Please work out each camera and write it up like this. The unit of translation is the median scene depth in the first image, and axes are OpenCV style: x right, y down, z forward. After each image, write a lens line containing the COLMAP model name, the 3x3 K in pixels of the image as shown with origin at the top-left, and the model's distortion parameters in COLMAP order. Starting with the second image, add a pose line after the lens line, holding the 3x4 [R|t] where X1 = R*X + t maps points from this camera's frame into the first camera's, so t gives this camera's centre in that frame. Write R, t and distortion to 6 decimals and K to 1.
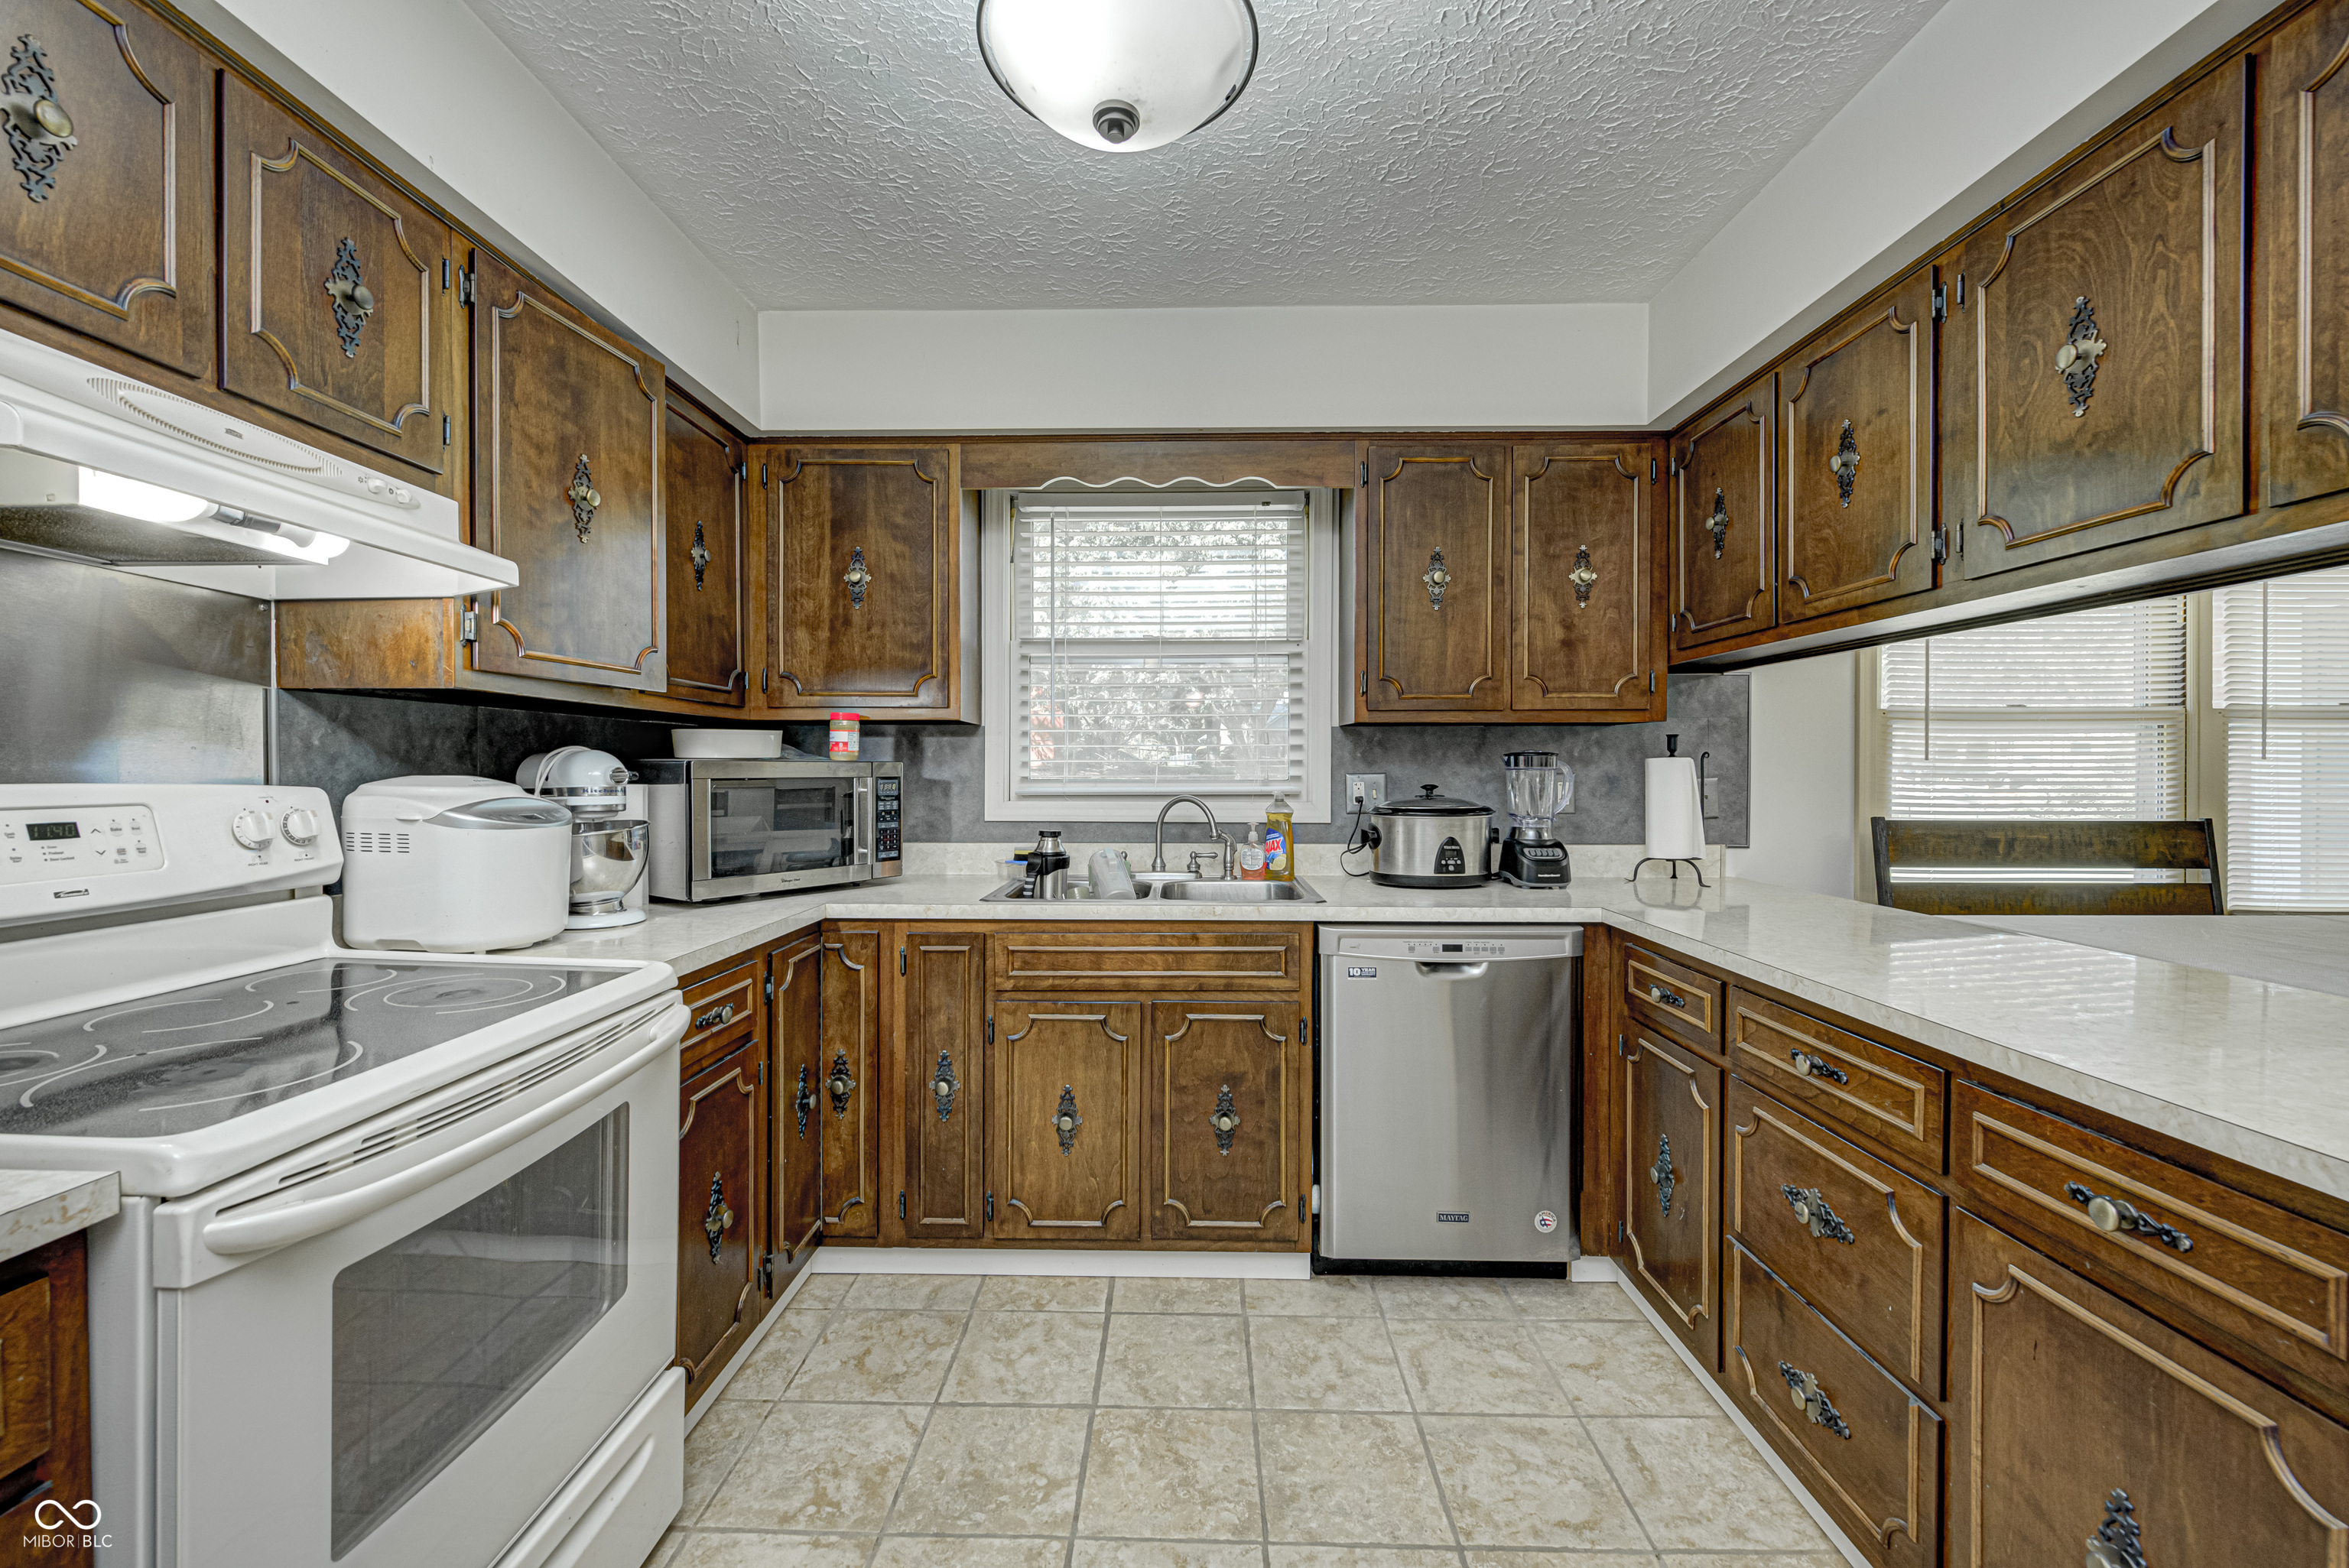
lens RADIAL K [[933.9, 0, 1169.7], [0, 933.9, 779.2], [0, 0, 1]] dist [0.001043, -0.002050]
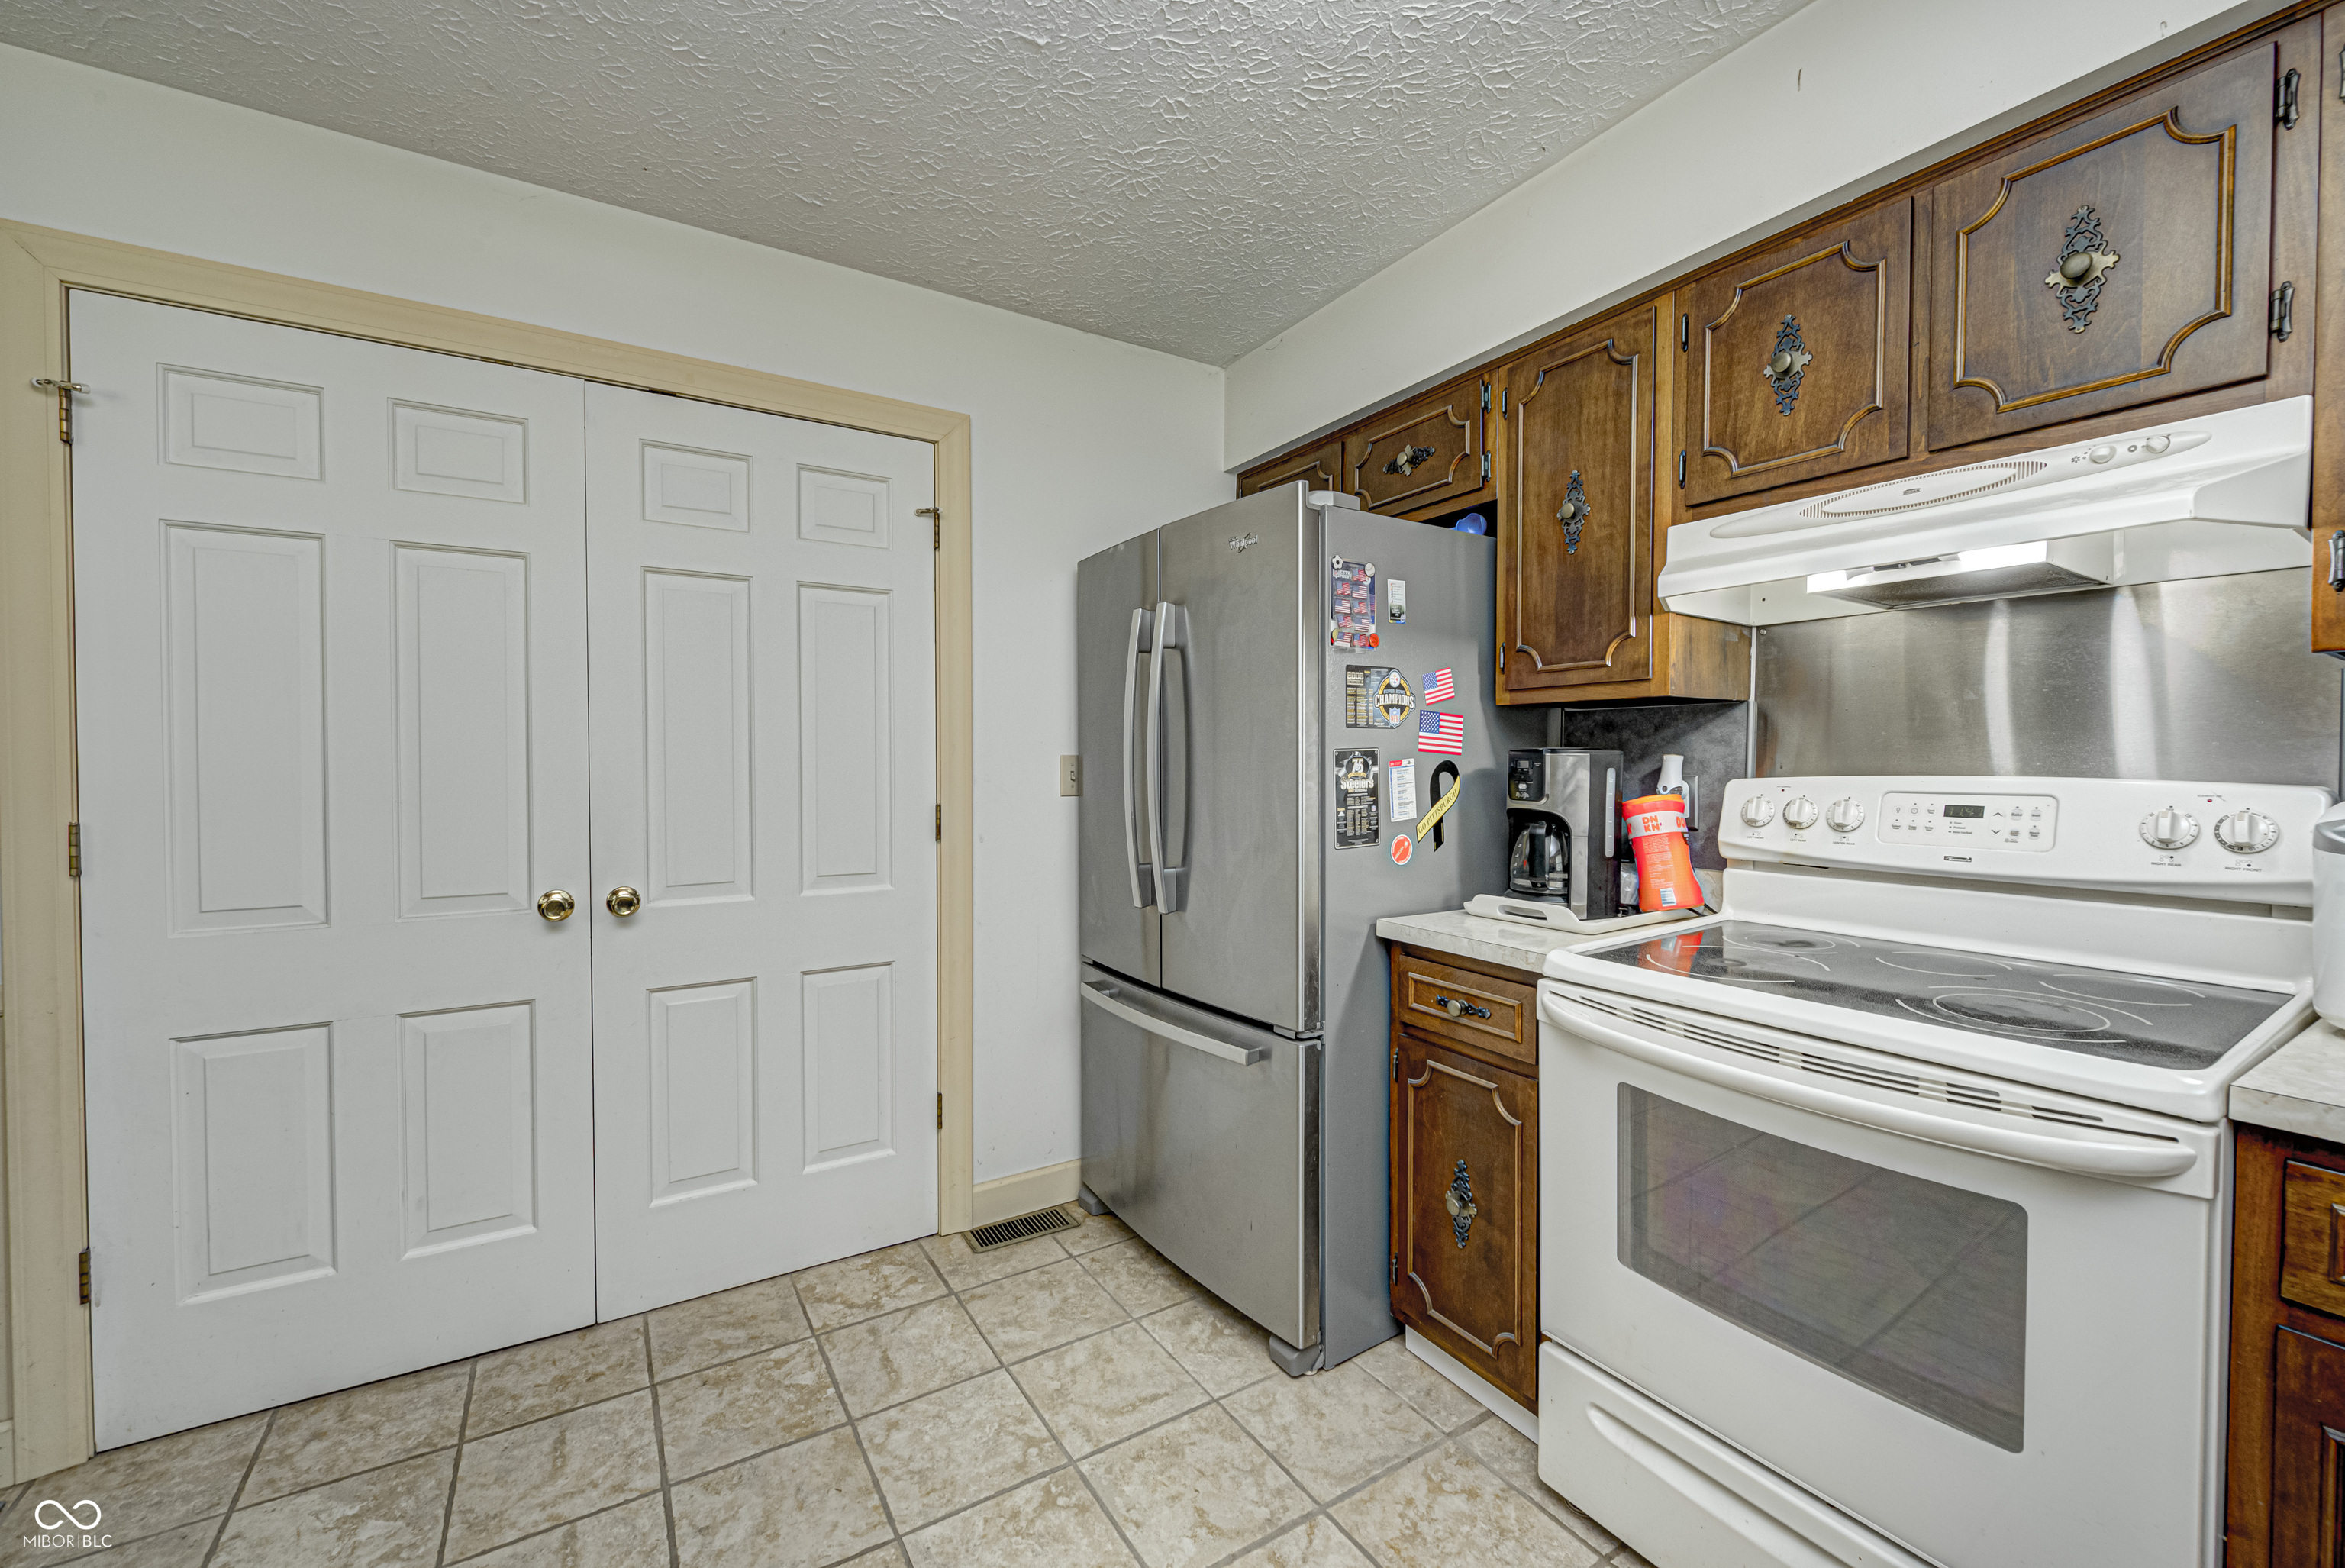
lens RADIAL K [[932.4, 0, 1170.1], [0, 932.4, 781.7], [0, 0, 1]] dist [0.001043, -0.002050]
pose [[-0.839149, 0.009949, -0.543810, 0.236830], [-0.005864, 0.999609, 0.027336, -0.008275], [0.543870, 0.026128, -0.838763, 0.734848]]
